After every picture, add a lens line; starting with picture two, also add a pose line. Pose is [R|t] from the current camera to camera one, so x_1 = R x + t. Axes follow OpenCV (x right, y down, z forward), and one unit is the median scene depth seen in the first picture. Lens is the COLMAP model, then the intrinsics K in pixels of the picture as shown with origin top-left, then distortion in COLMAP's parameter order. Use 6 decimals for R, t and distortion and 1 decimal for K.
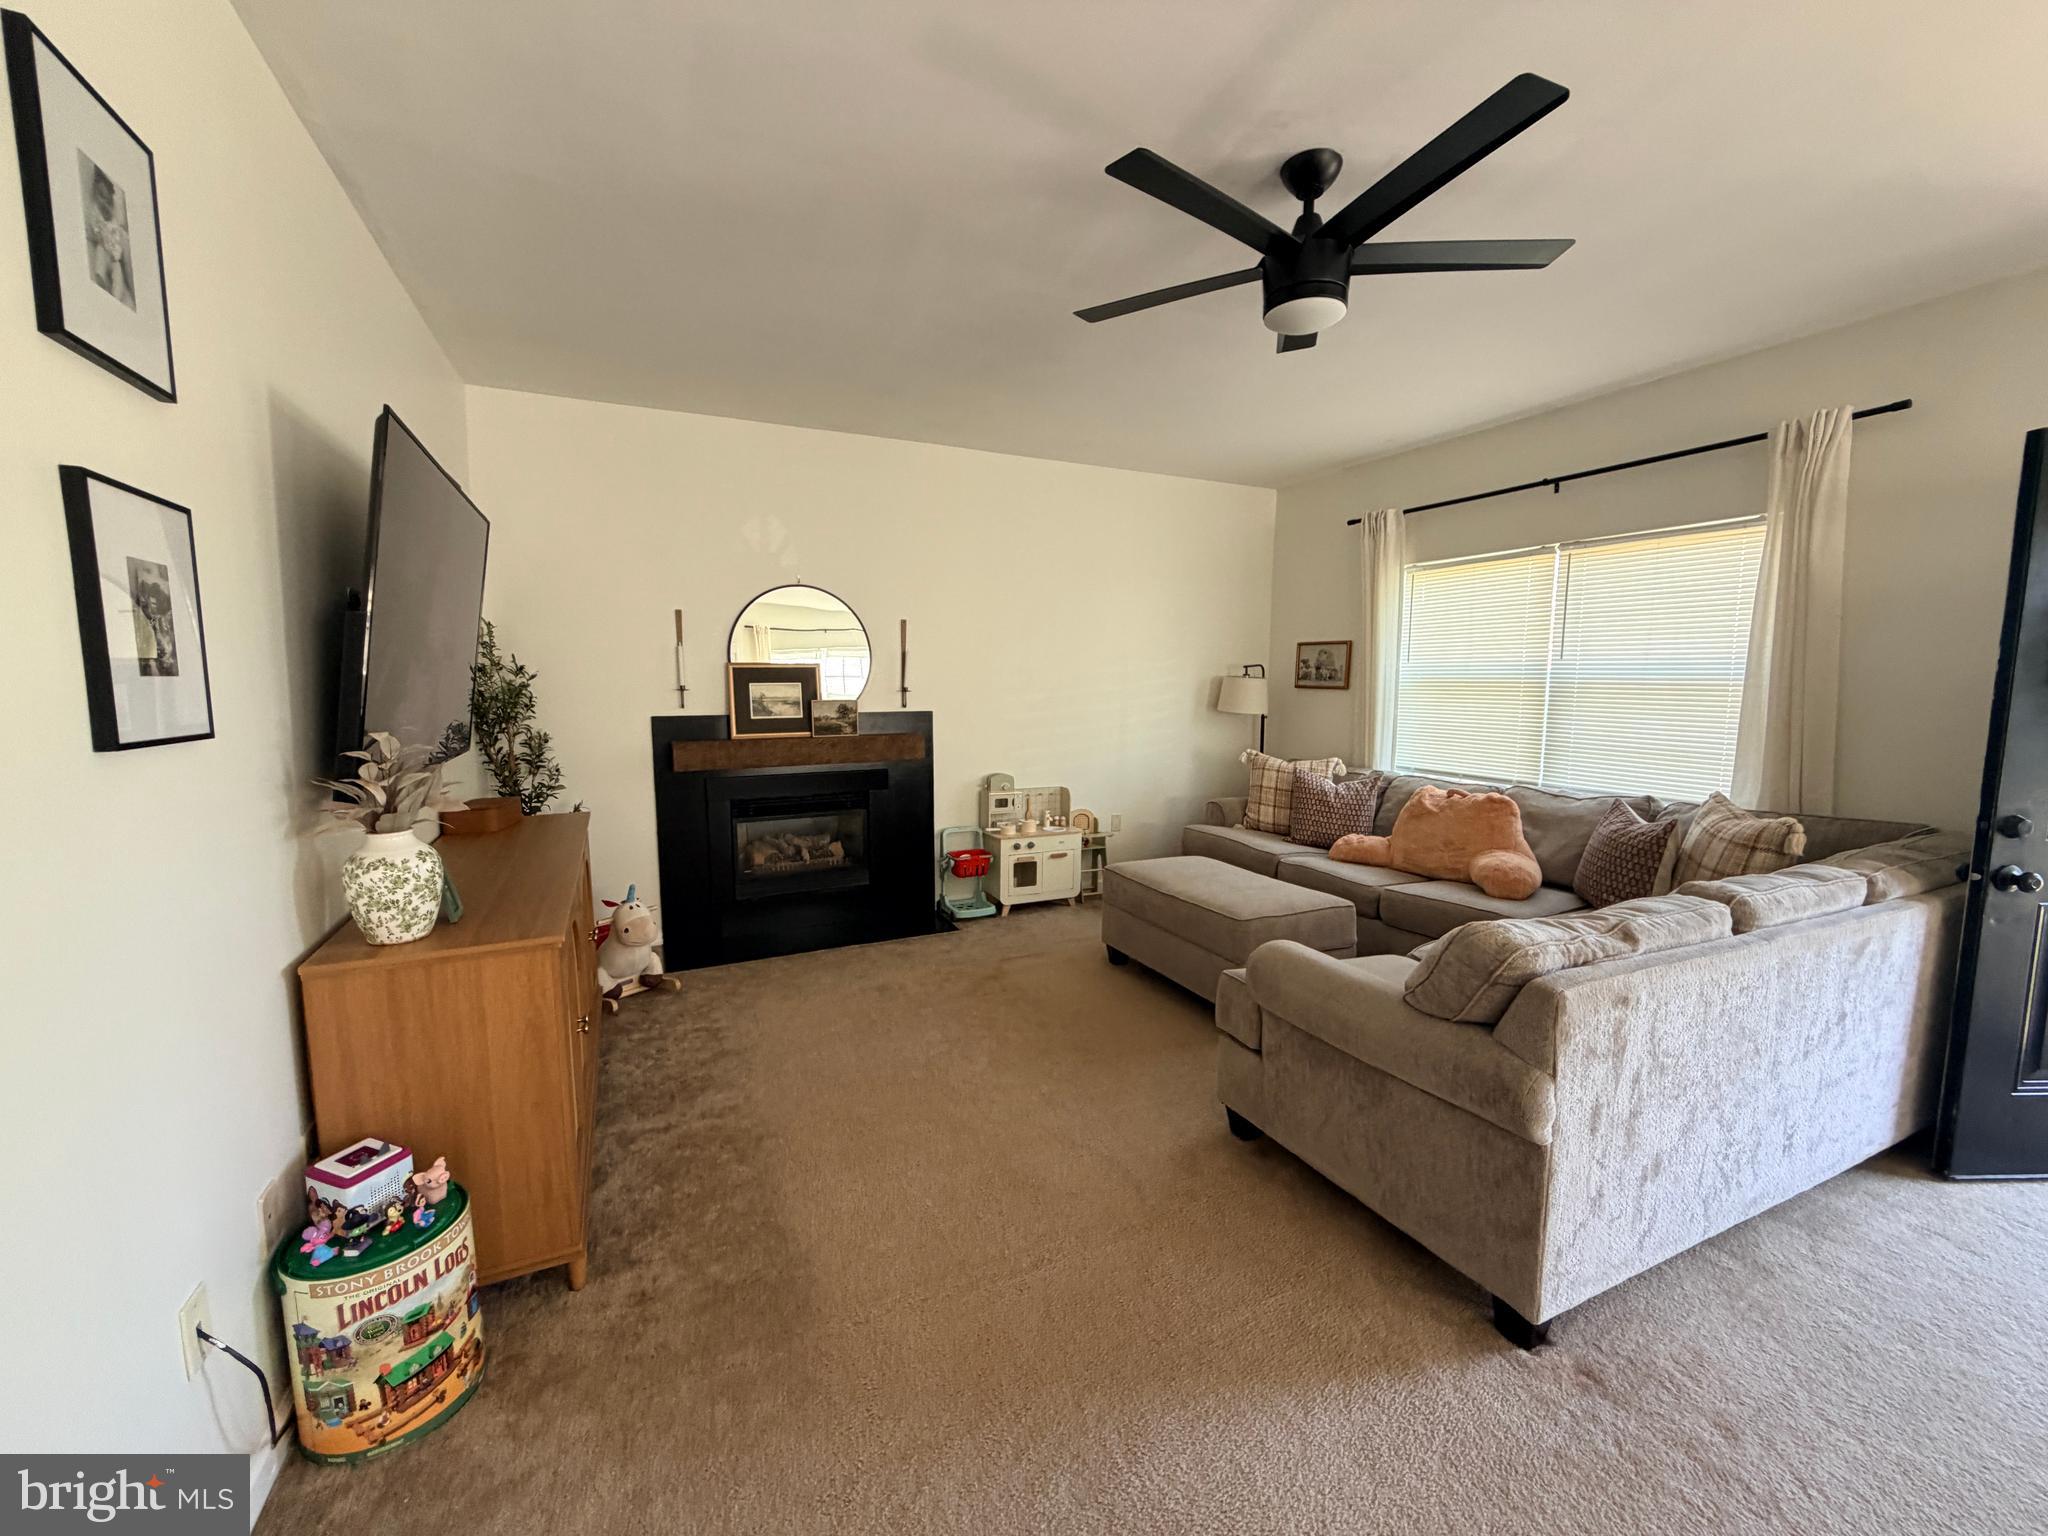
lens RADIAL K [[823.5, 0, 1021.4], [0, 823.5, 767.1], [0, 0, 1]] dist [-0.001018, 0.000626]
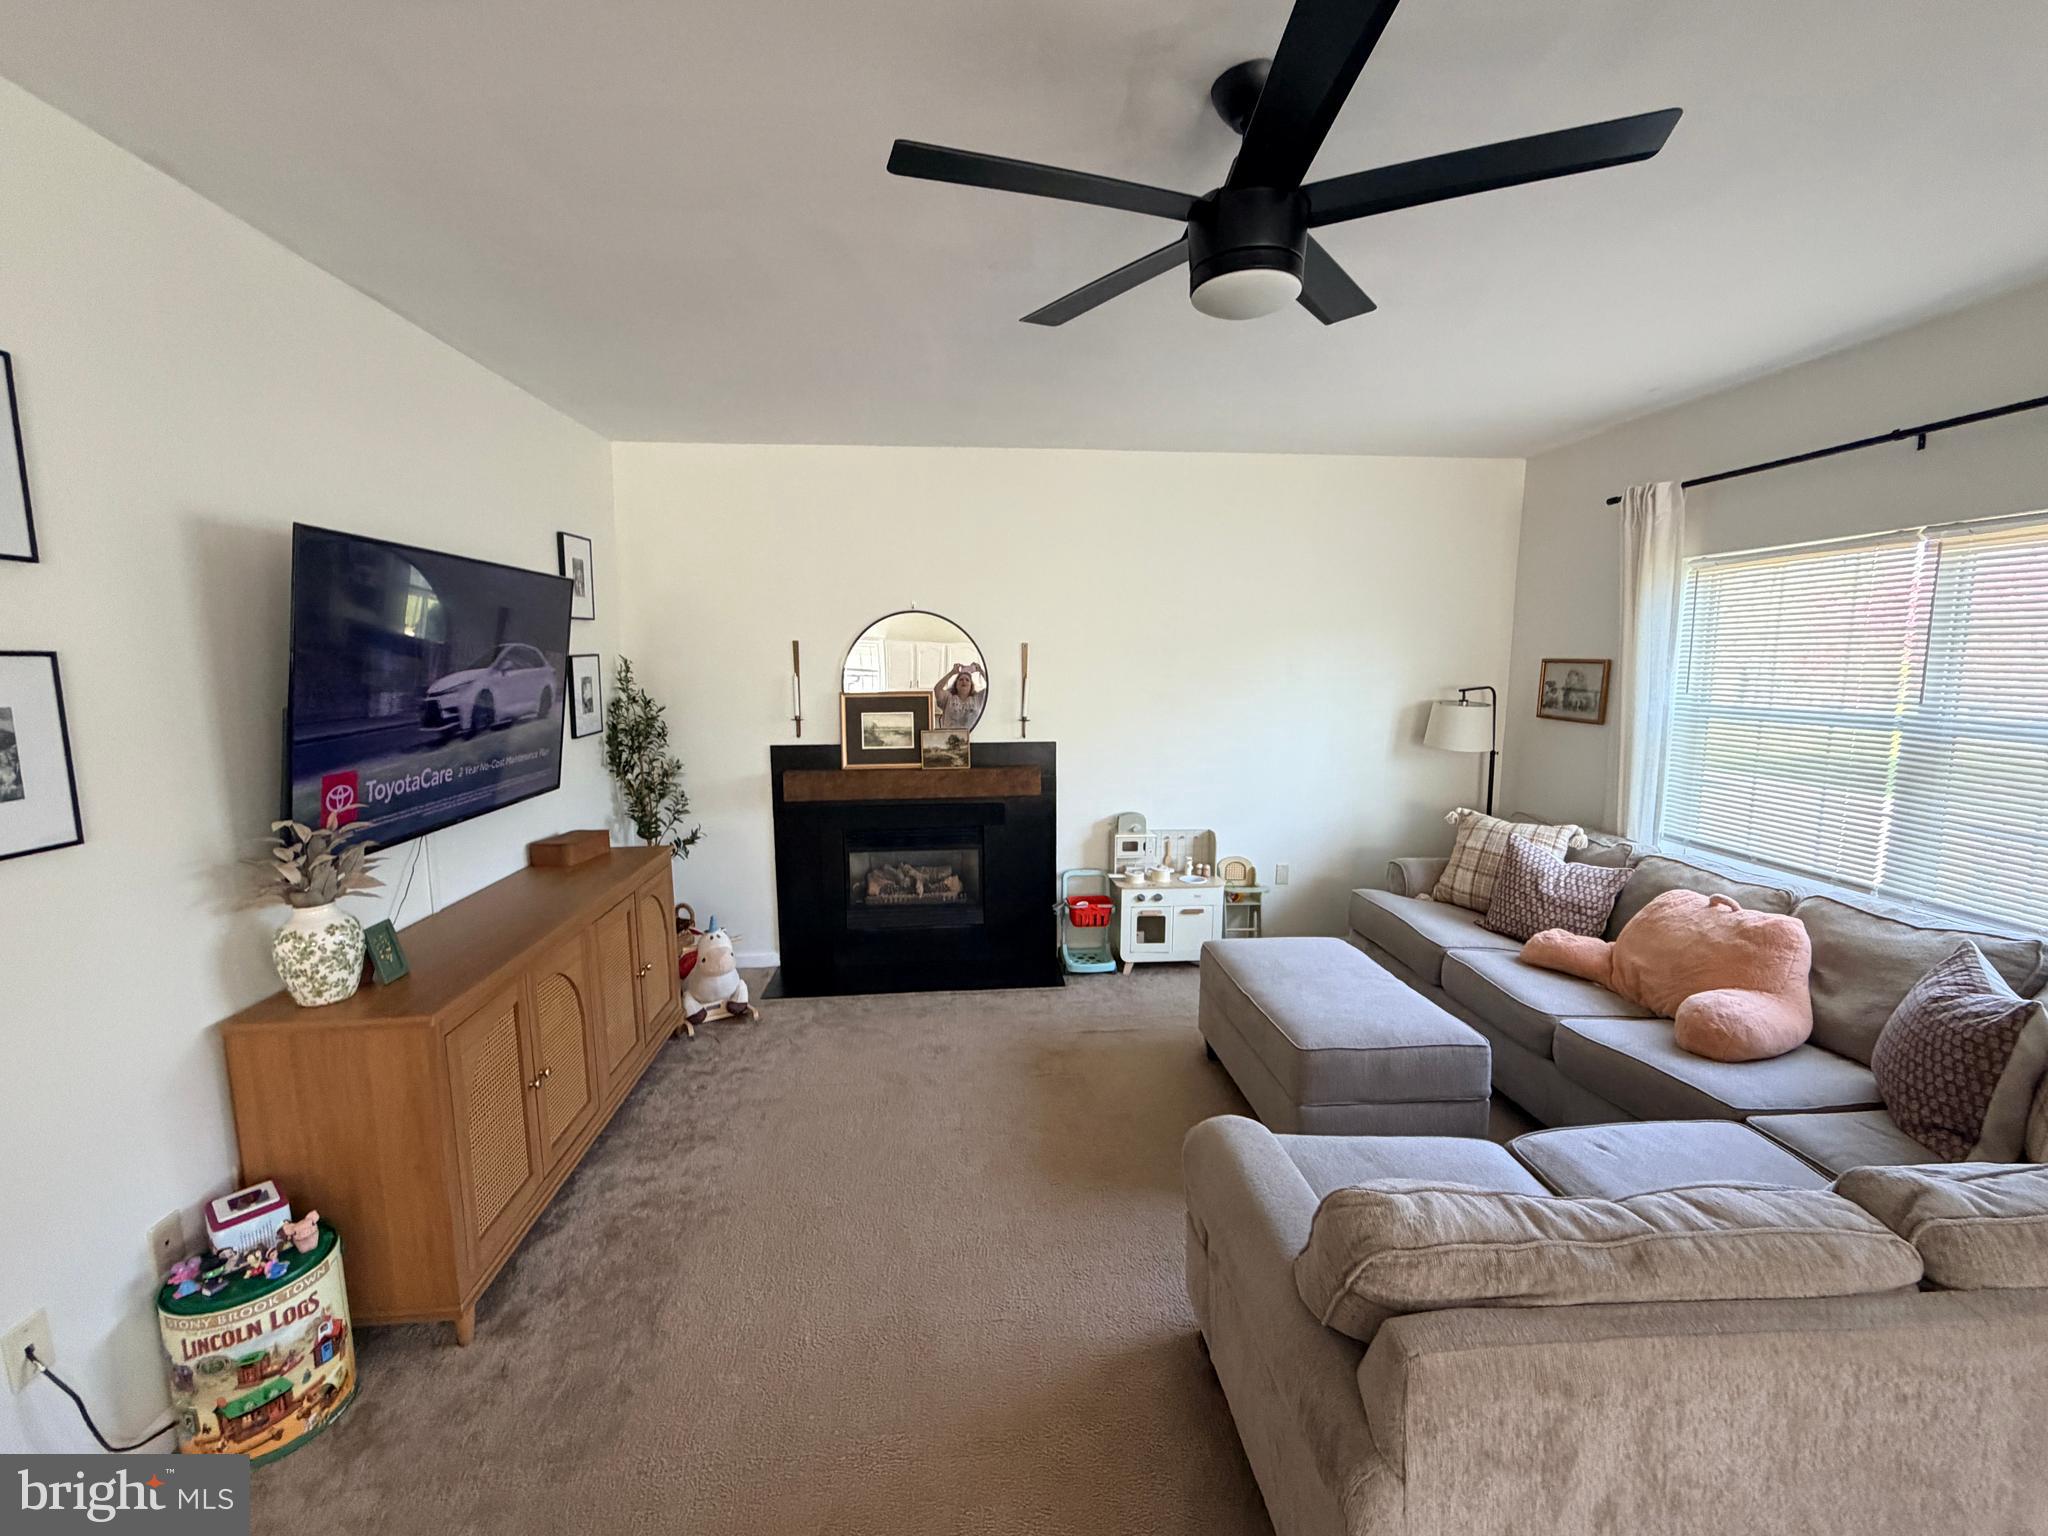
lens RADIAL K [[860.5, 0, 1024.9], [0, 860.5, 764.8], [0, 0, 1]] dist [0.002136, -0.000732]
pose [[0.935576, 0.039237, -0.350940, 0.255223], [-0.033804, 0.999195, 0.021595, -0.080493], [0.351504, -0.008341, 0.936149, 0.119642]]
